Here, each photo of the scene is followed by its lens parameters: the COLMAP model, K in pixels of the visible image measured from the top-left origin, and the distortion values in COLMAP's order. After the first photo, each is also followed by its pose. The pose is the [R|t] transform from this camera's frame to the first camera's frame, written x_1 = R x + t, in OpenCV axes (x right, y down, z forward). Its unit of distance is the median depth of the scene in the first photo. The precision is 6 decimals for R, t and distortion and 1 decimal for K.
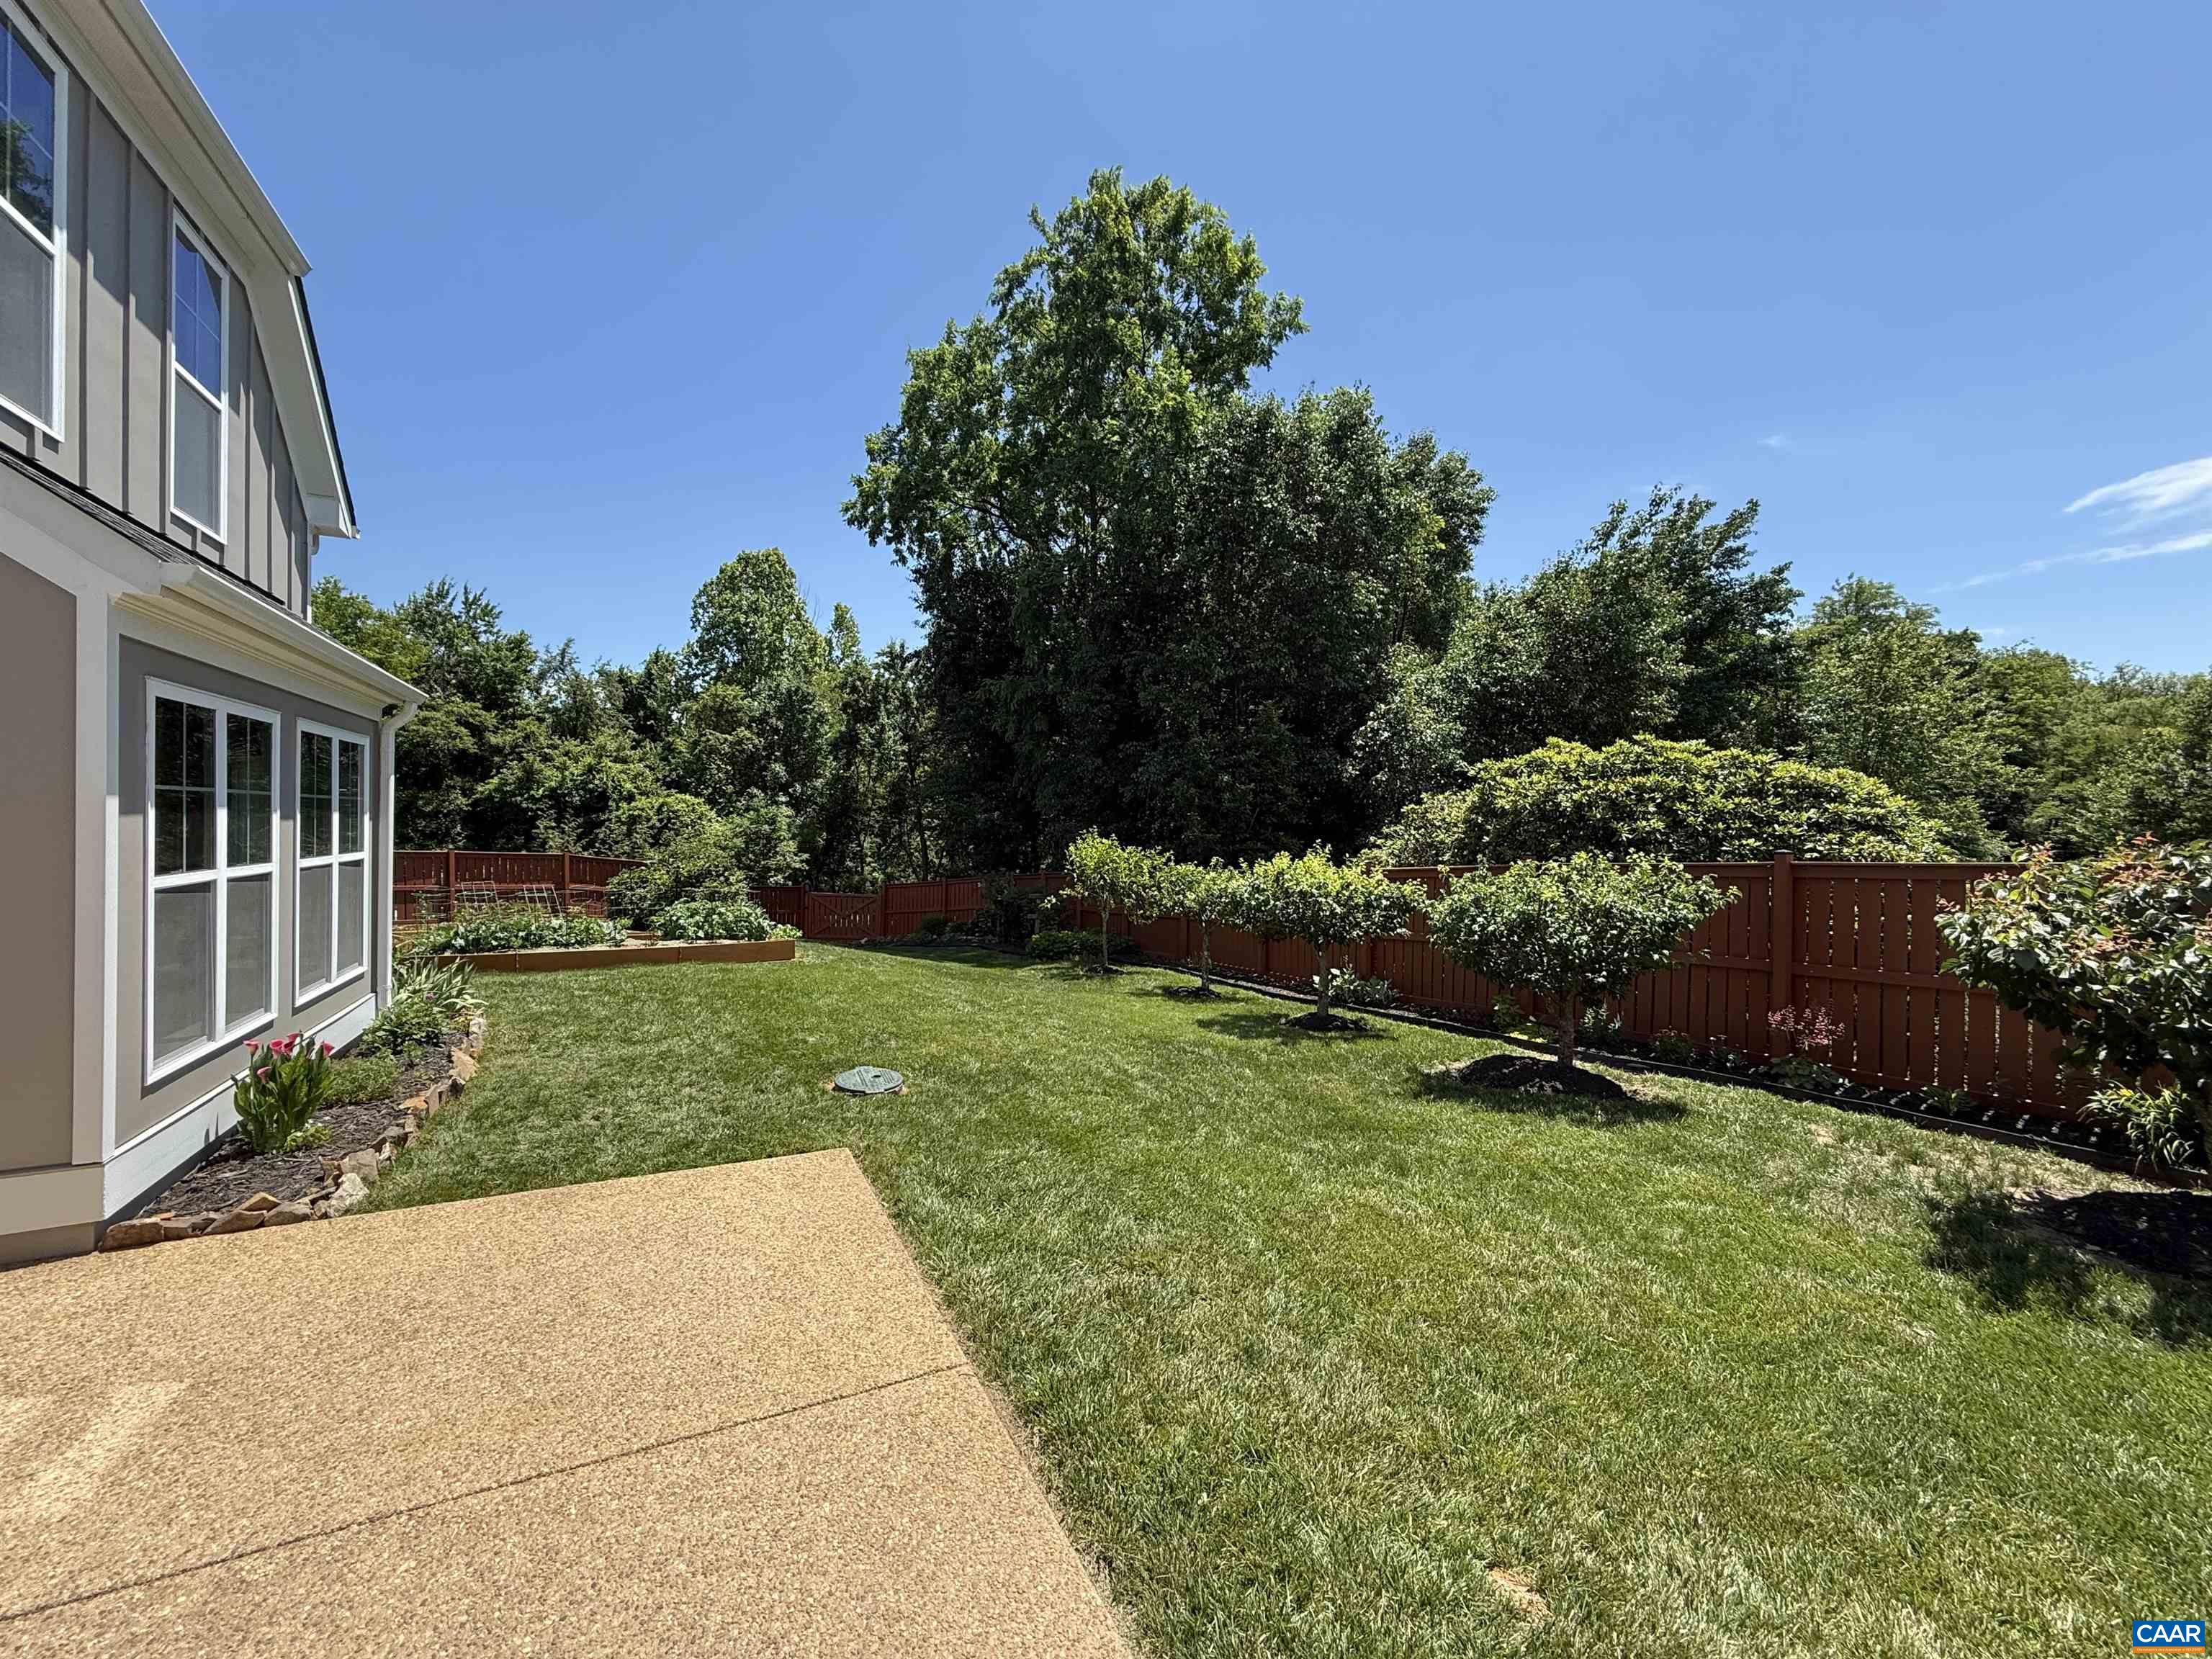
lens RADIAL K [[886.6, 0, 1103.5], [0, 886.6, 830.7], [0, 0, 1]] dist [0.009718, 0.000582]
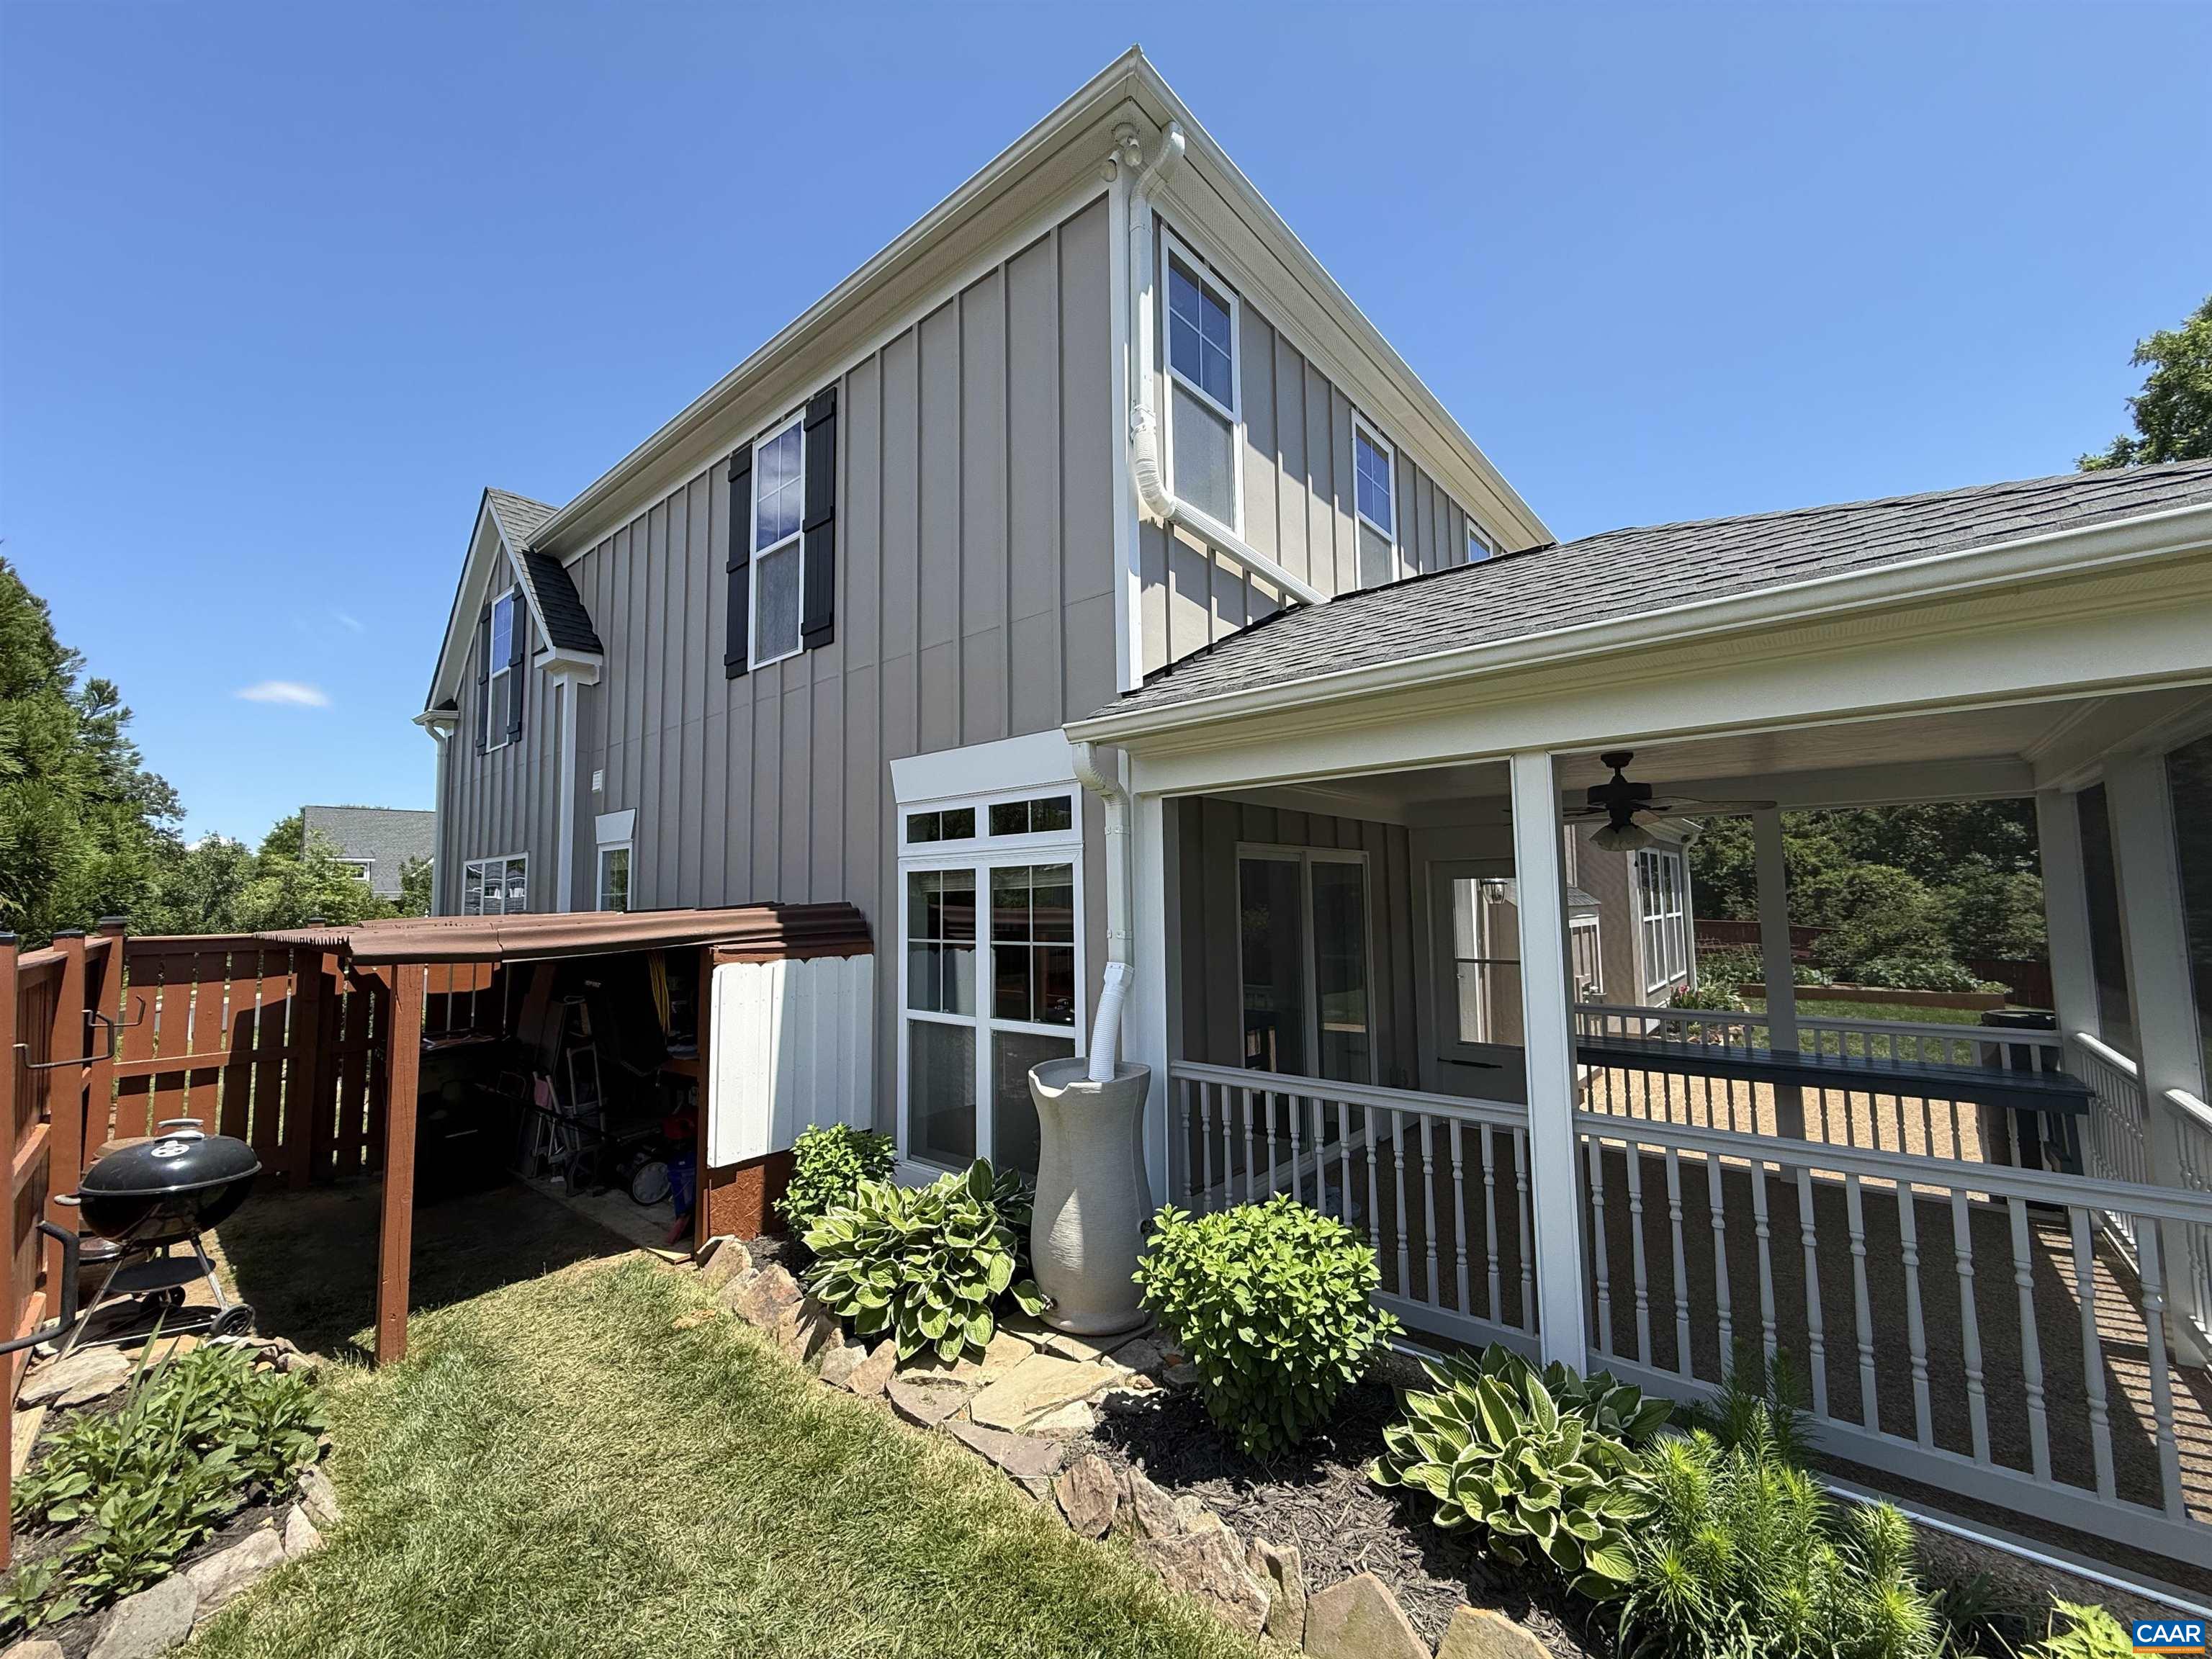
lens RADIAL K [[886.6, 0, 1103.5], [0, 886.6, 830.7], [0, 0, 1]] dist [0.009718, 0.000582]
pose [[0.400970, -0.090266, -0.911633, 0.114883], [0.011756, 0.995559, -0.093406, 0.003260], [0.916016, 0.026736, 0.400250, -0.235561]]
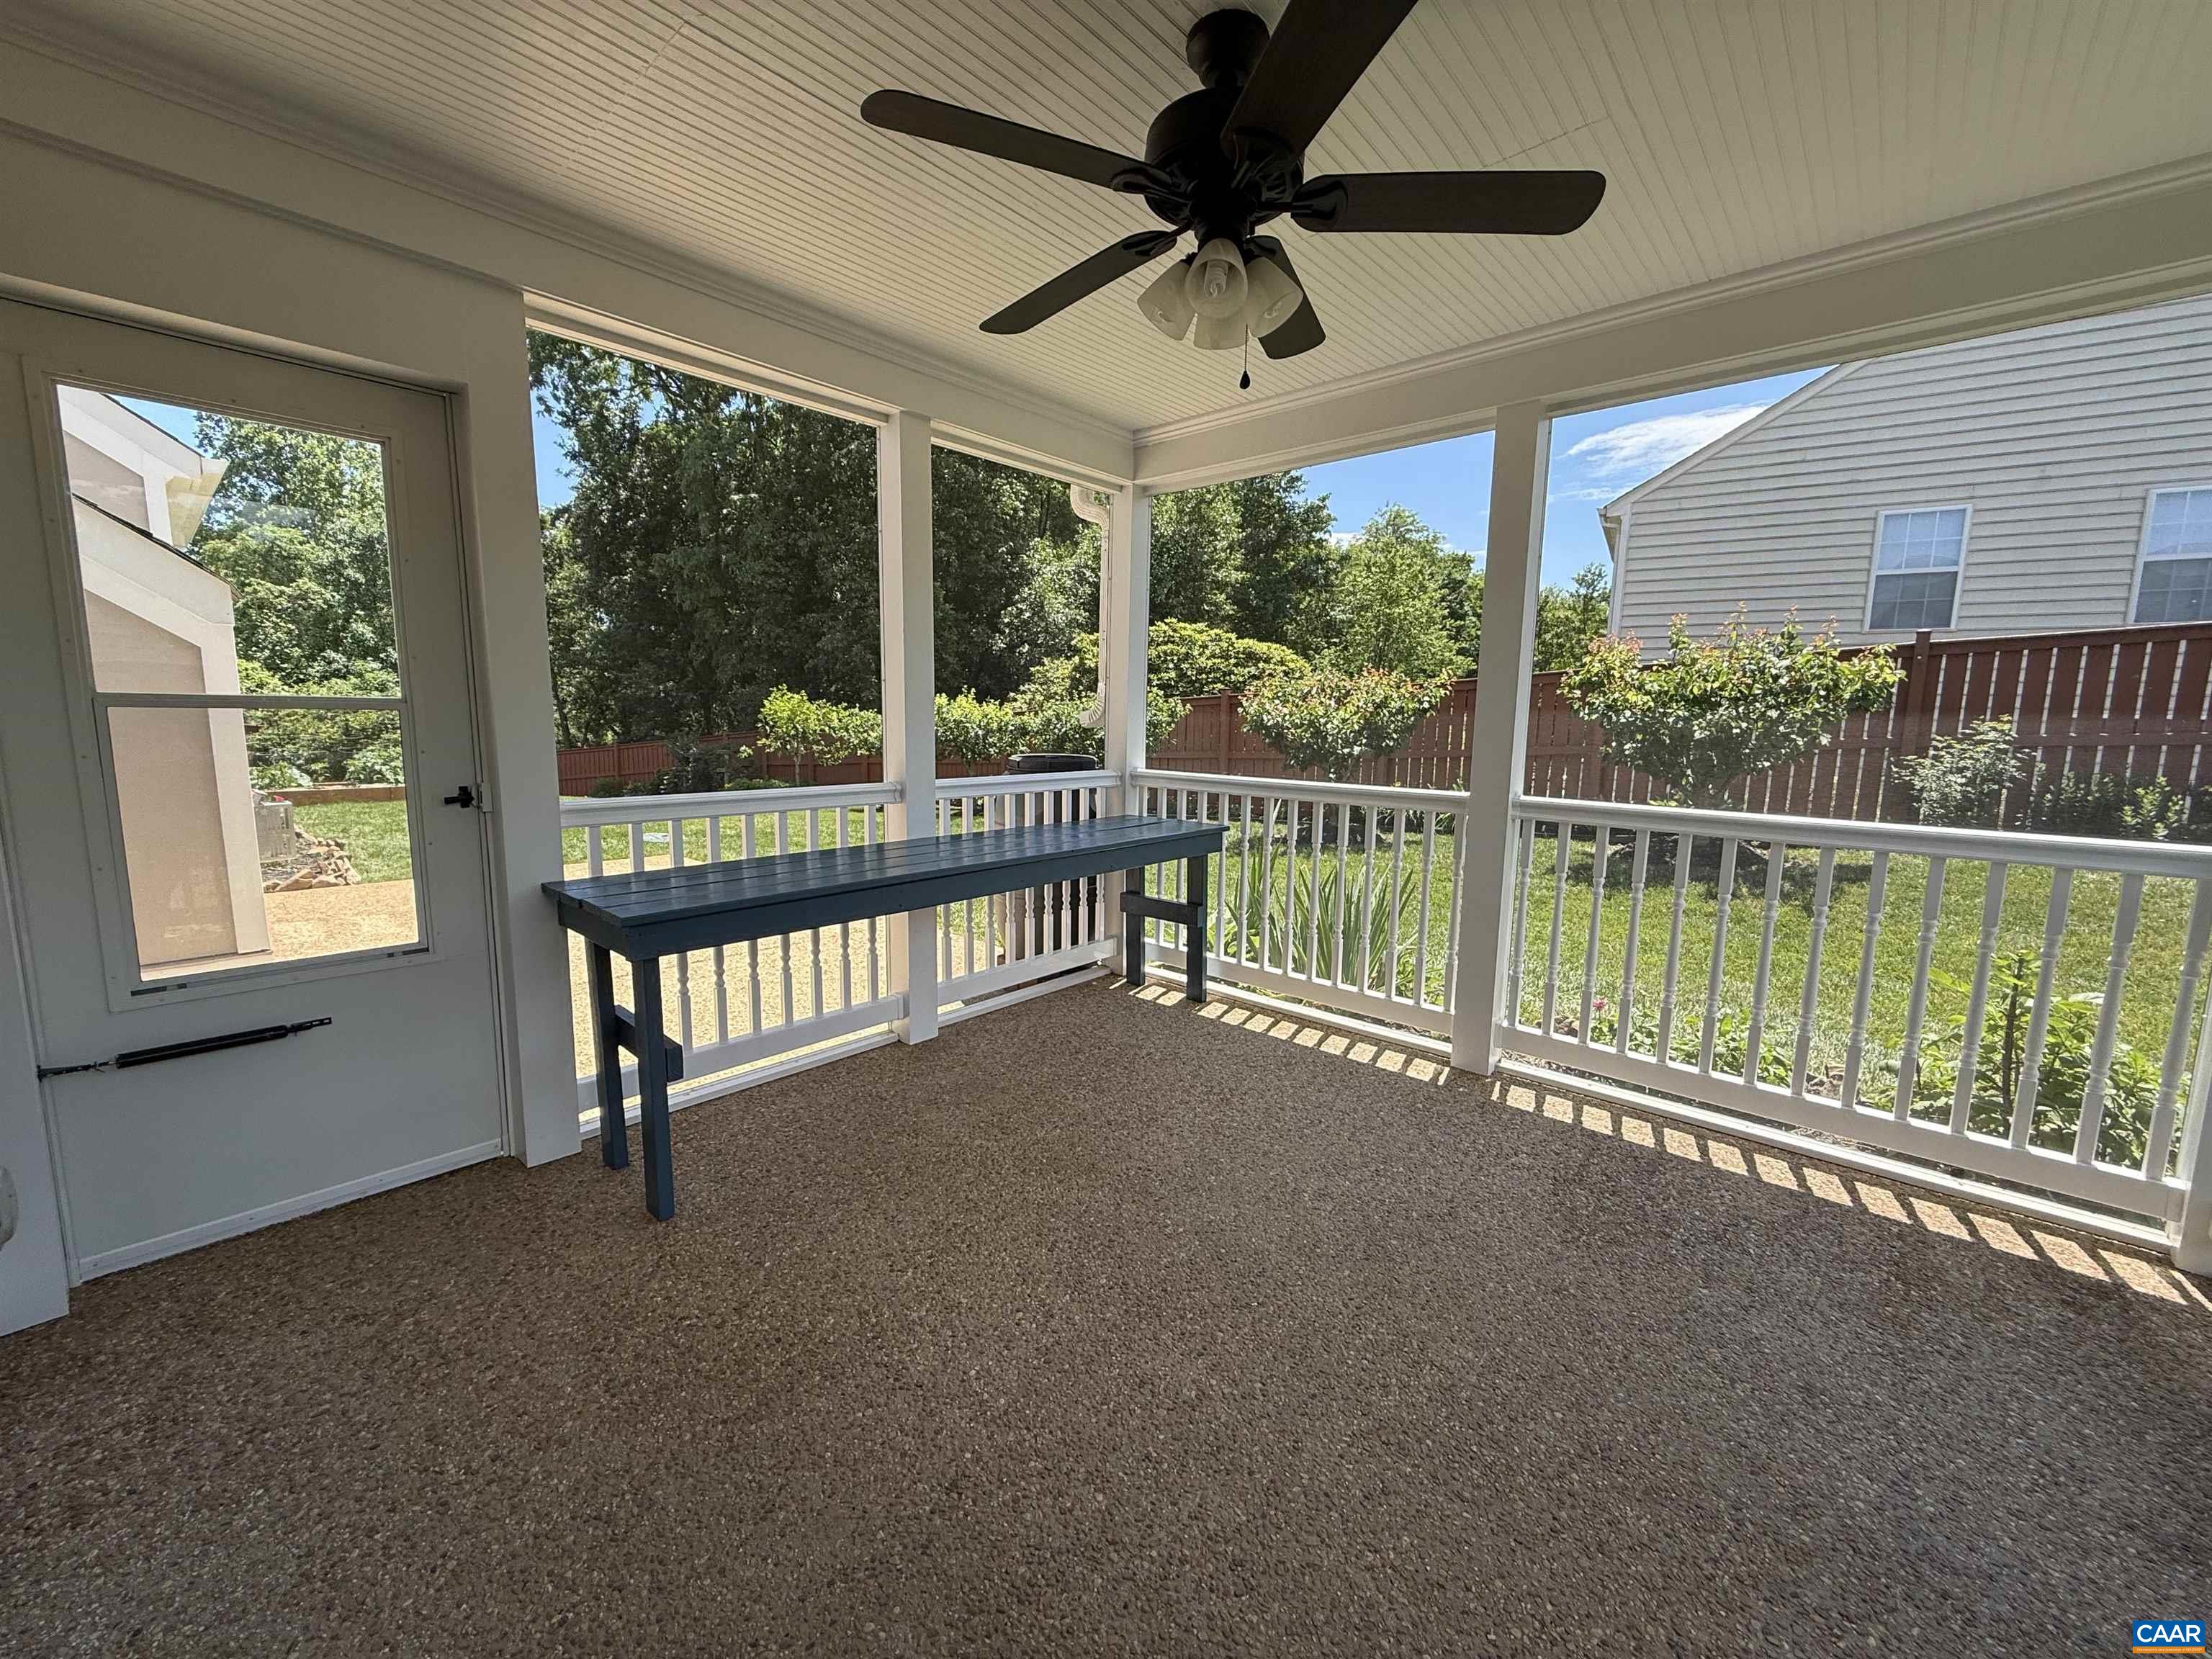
lens RADIAL K [[886.6, 0, 1103.5], [0, 886.6, 830.7], [0, 0, 1]] dist [0.009718, 0.000582]
pose [[0.933816, -0.047467, 0.354591, -0.022621], [0.000811, 0.991437, 0.130583, 0.018094], [-0.357753, -0.121653, 0.925858, -0.139709]]
